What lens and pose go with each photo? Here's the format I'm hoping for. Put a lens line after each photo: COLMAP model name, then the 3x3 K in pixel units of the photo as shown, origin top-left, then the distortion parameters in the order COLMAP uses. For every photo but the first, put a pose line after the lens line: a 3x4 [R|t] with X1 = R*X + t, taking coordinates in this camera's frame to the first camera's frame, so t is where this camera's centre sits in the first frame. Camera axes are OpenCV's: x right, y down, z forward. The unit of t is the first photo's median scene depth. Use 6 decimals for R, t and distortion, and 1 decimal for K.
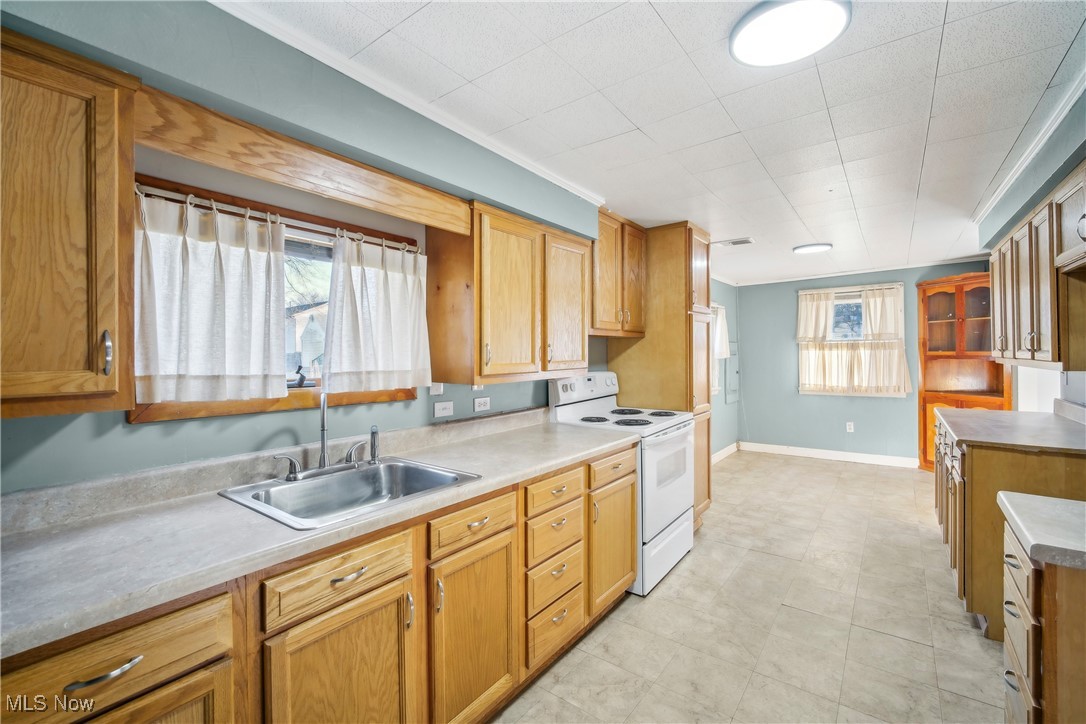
lens RADIAL K [[476.6, 0, 541.7], [0, 476.6, 355.7], [0, 0, 1]] dist [-0.000942, 0.000215]
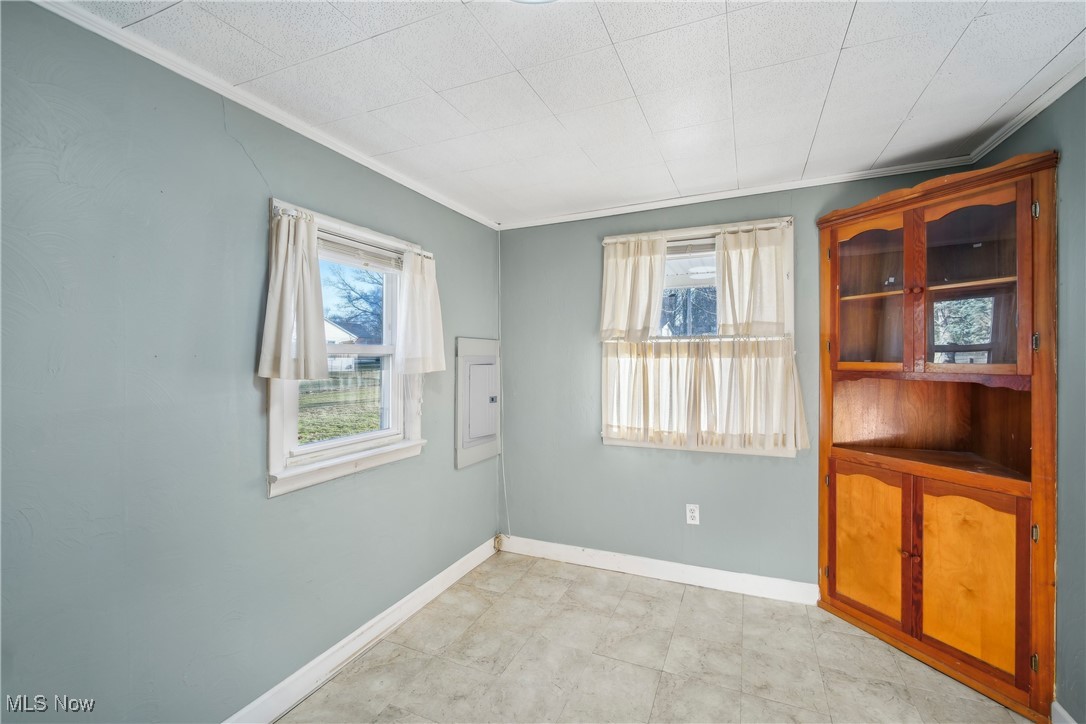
lens RADIAL K [[476.6, 0, 542.6], [0, 476.6, 360.7], [0, 0, 1]] dist [-0.000942, 0.000215]
pose [[0.971630, 0.006330, 0.236422, 0.390110], [-0.007024, 0.999973, 0.002094, -0.008151], [-0.236403, -0.003695, 0.971648, 0.575585]]
